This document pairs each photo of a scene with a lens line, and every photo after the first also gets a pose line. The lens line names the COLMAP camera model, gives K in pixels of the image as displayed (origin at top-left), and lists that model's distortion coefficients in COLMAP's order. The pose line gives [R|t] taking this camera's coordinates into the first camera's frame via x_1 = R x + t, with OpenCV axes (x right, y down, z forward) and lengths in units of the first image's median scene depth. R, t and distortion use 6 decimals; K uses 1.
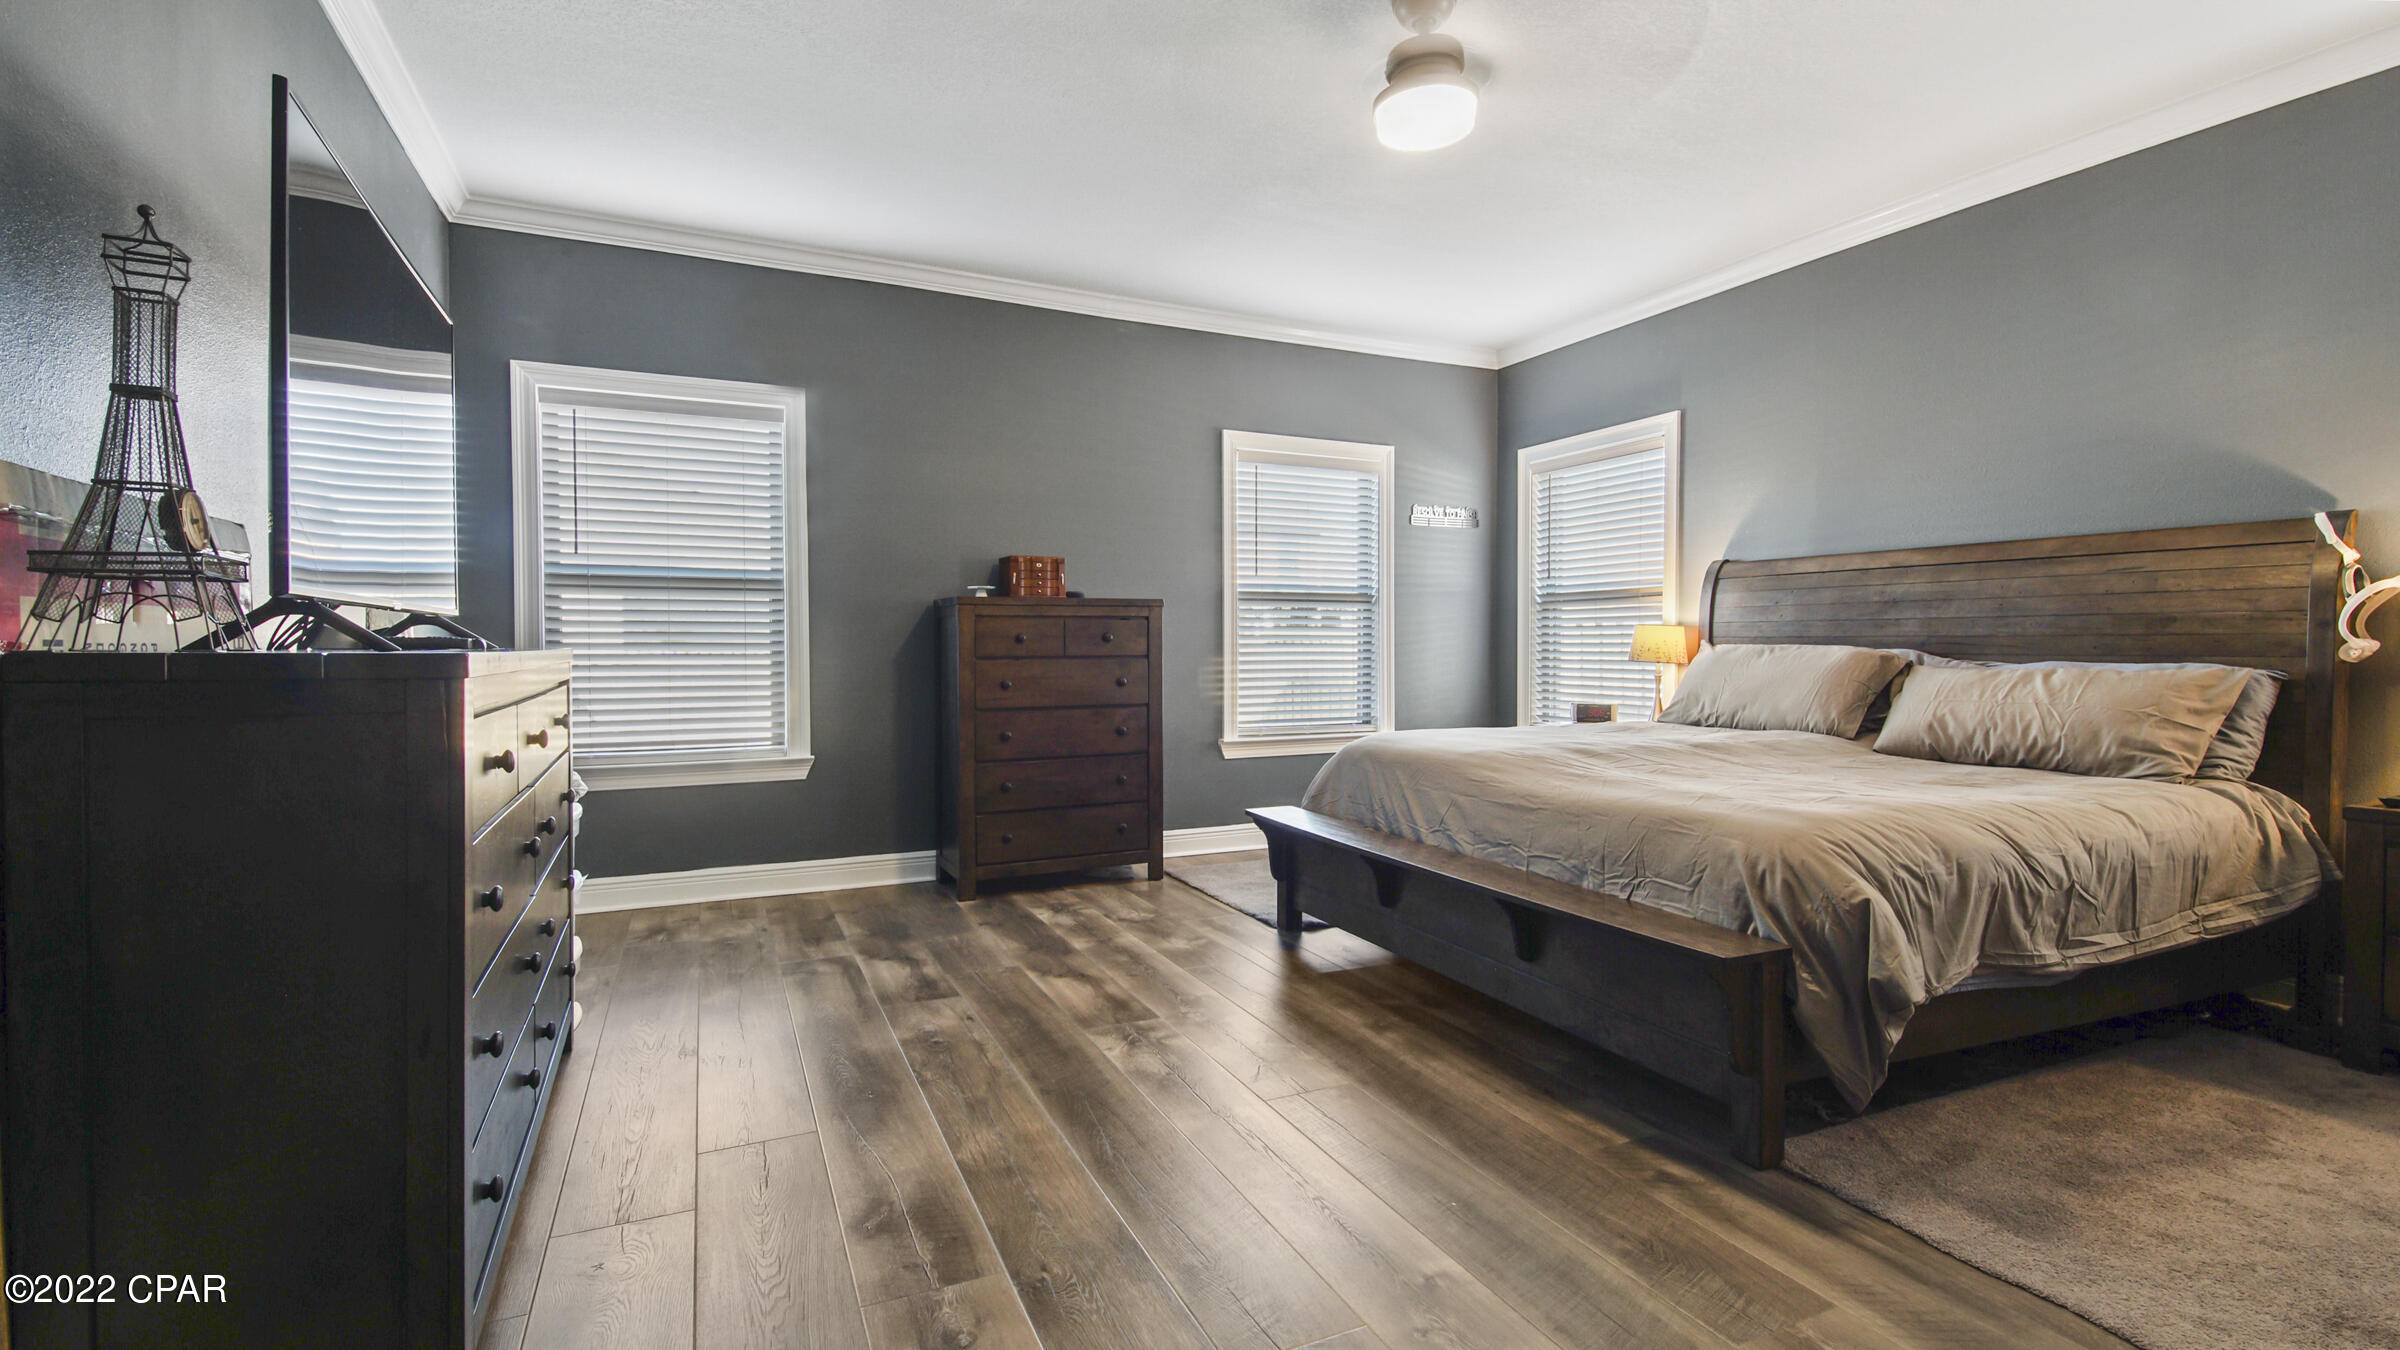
lens RADIAL K [[1075.2, 0, 1184.1], [0, 1075.2, 656.7], [0, 0, 1]] dist [0.025827, -0.015091]
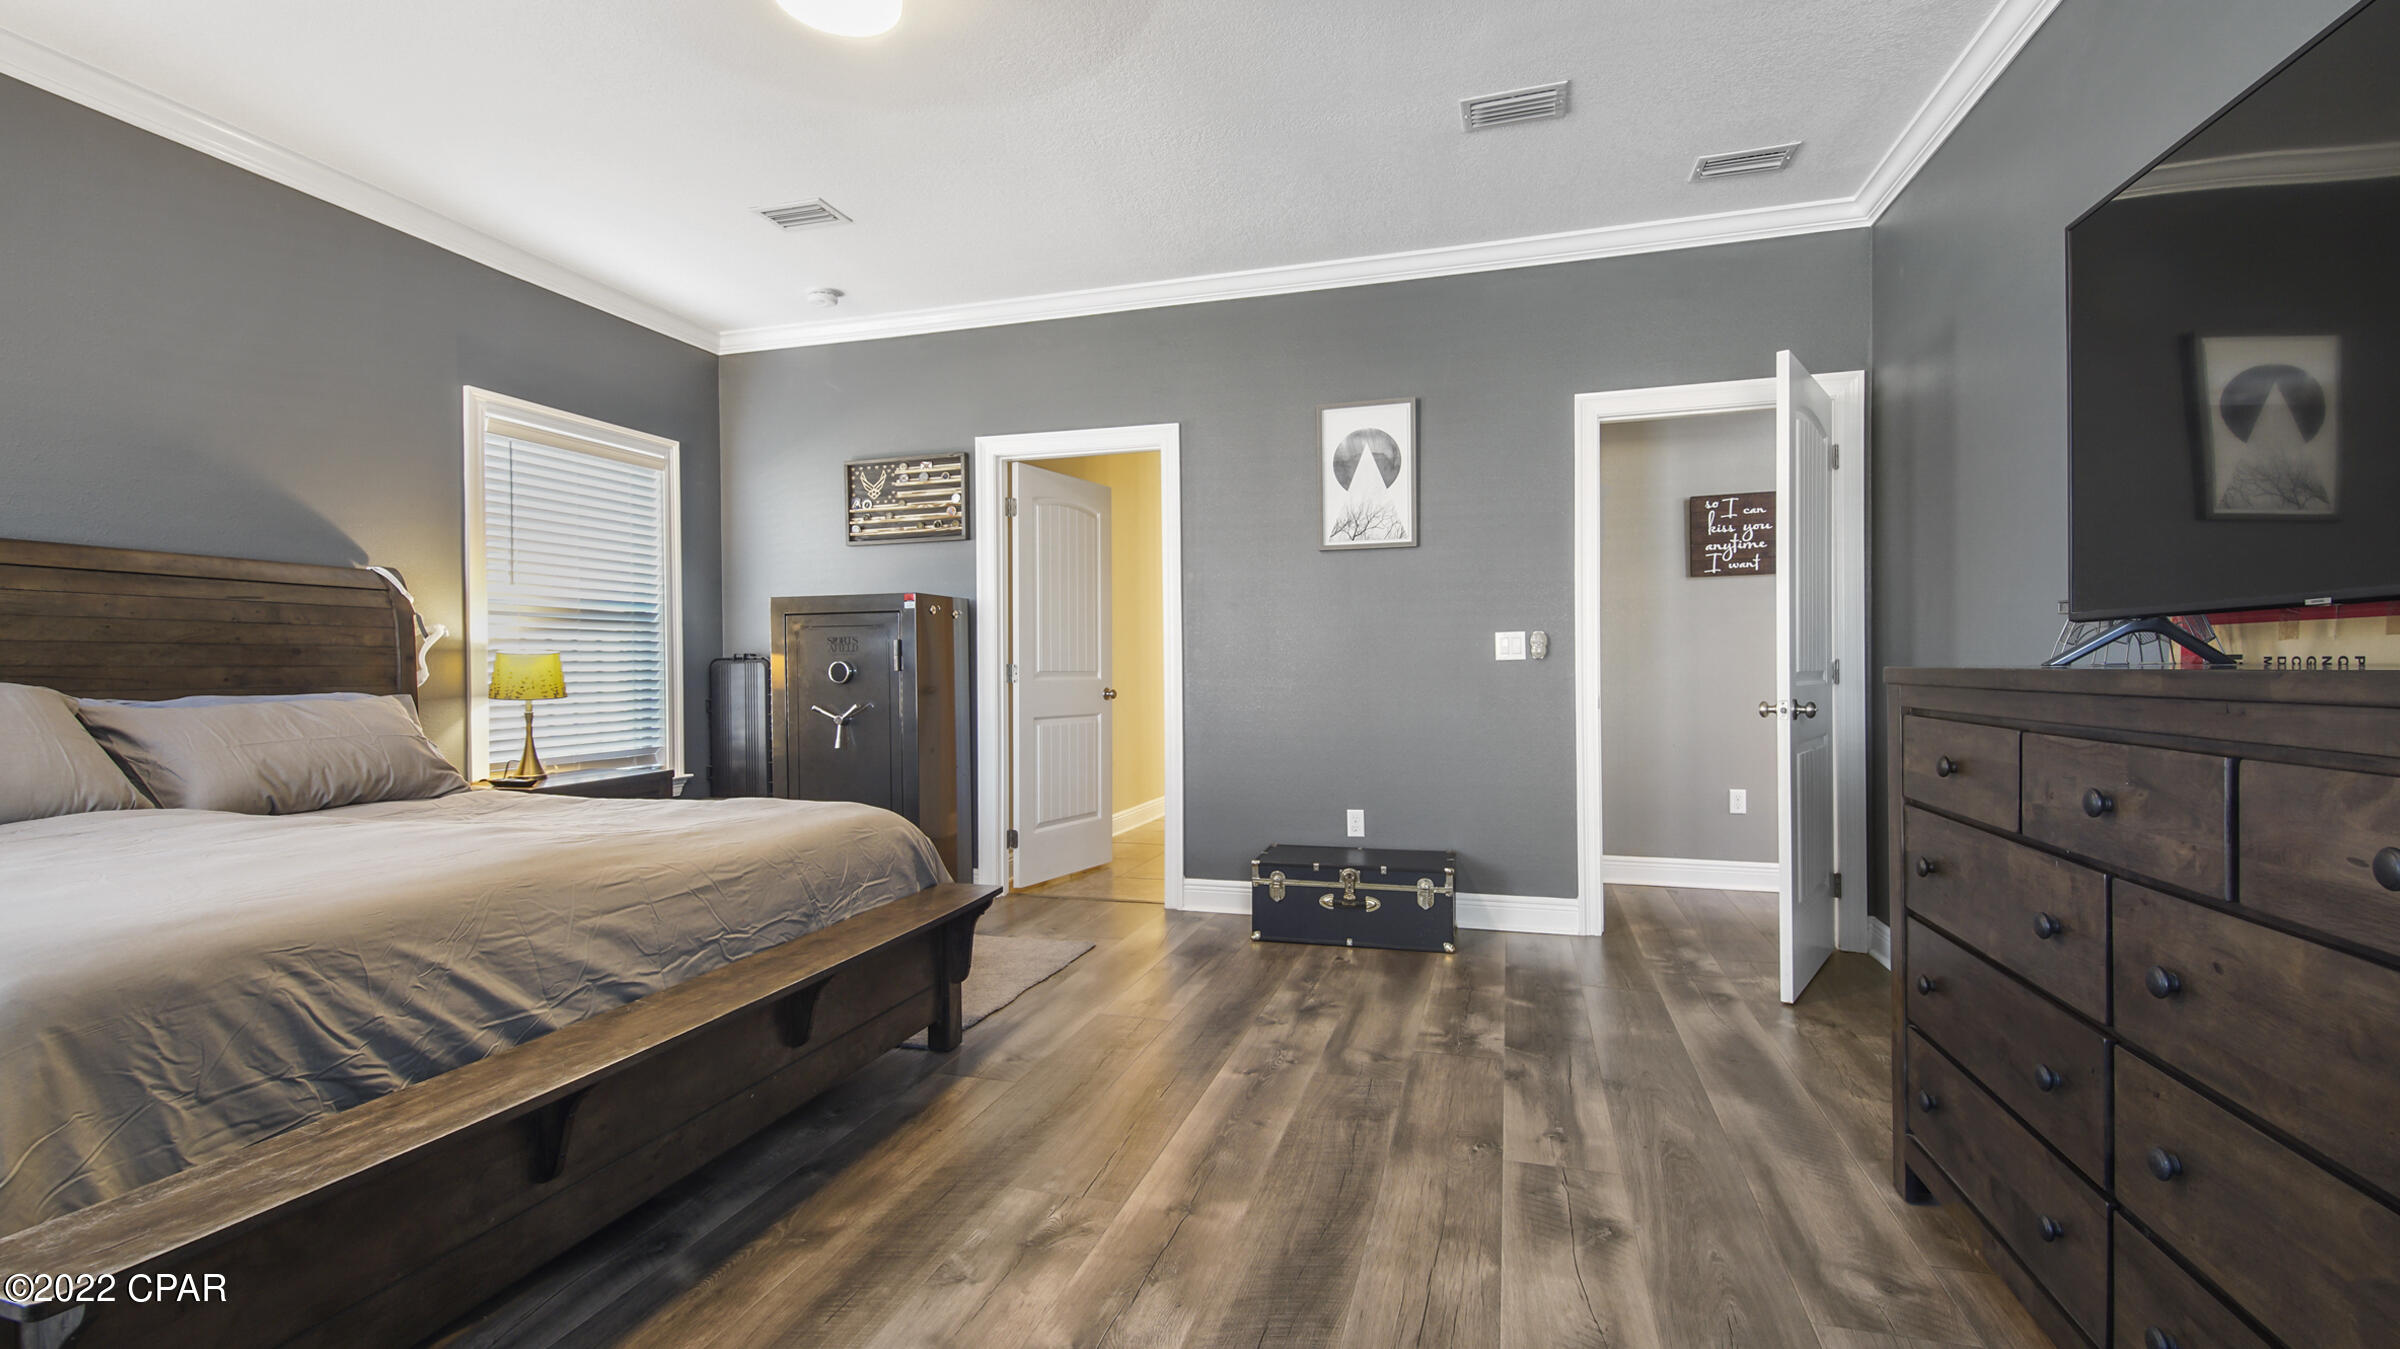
lens RADIAL K [[1075.2, 0, 1185.9], [0, 1075.2, 679.3], [0, 0, 1]] dist [0.025827, -0.015091]
pose [[-0.762738, 0.001335, 0.646706, -0.424114], [0.016218, 0.999723, 0.017063, -0.012773], [-0.646504, 0.023503, -0.762548, 1.327107]]
